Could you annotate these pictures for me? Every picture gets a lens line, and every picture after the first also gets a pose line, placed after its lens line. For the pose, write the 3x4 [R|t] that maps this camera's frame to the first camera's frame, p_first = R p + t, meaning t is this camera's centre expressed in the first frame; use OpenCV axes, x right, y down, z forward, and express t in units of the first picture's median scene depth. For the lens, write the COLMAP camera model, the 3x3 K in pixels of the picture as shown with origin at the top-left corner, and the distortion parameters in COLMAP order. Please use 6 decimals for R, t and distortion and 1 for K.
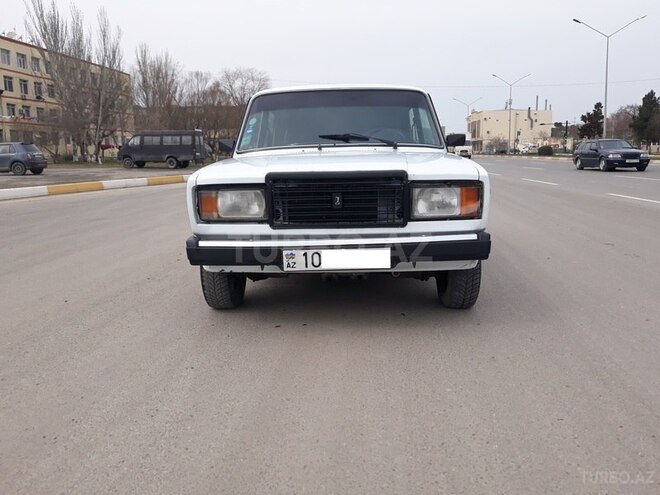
lens RADIAL K [[543.4, 0, 331.0], [0, 543.4, 225.2], [0, 0, 1]] dist [-0.006406, 0.001797]
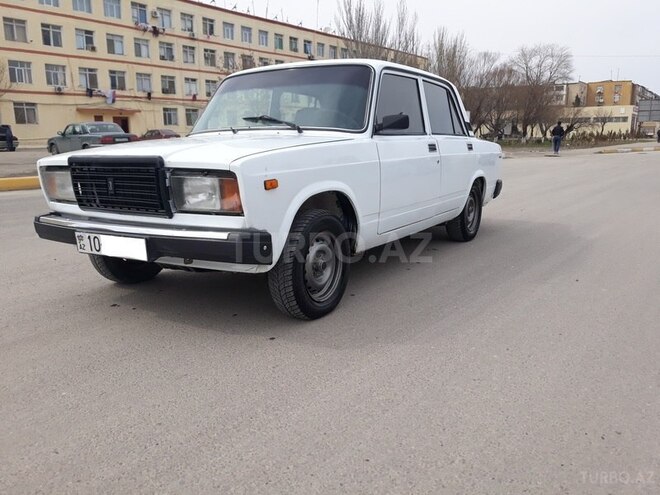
lens RADIAL K [[545.0, 0, 344.0], [0, 545.0, 209.5], [0, 0, 1]] dist [0.003822, -0.001540]
pose [[0.880232, 0.071668, -0.469101, 0.814317], [-0.069069, 0.997352, 0.022771, -0.052041], [0.469491, 0.012356, 0.882851, 0.320197]]
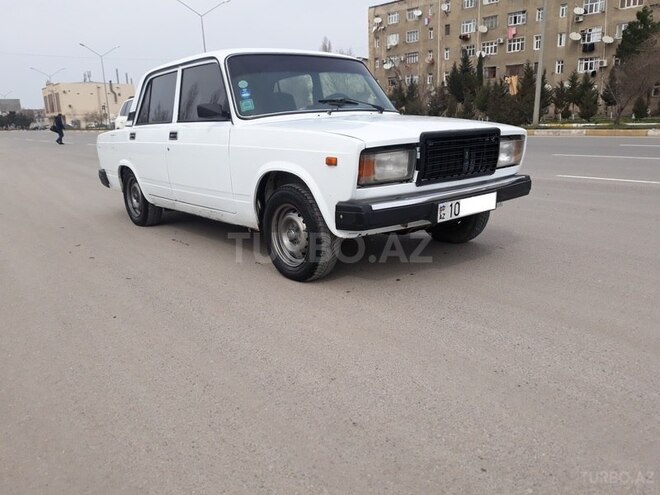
lens RADIAL K [[545.3, 0, 330.0], [0, 545.3, 247.5], [0, 0, 1]] dist [0.009276, 0.001987]
pose [[0.754135, -0.158759, 0.637242, -0.942172], [0.105858, 0.987037, 0.120628, -0.021950], [-0.648132, -0.023513, 0.761165, 0.294097]]
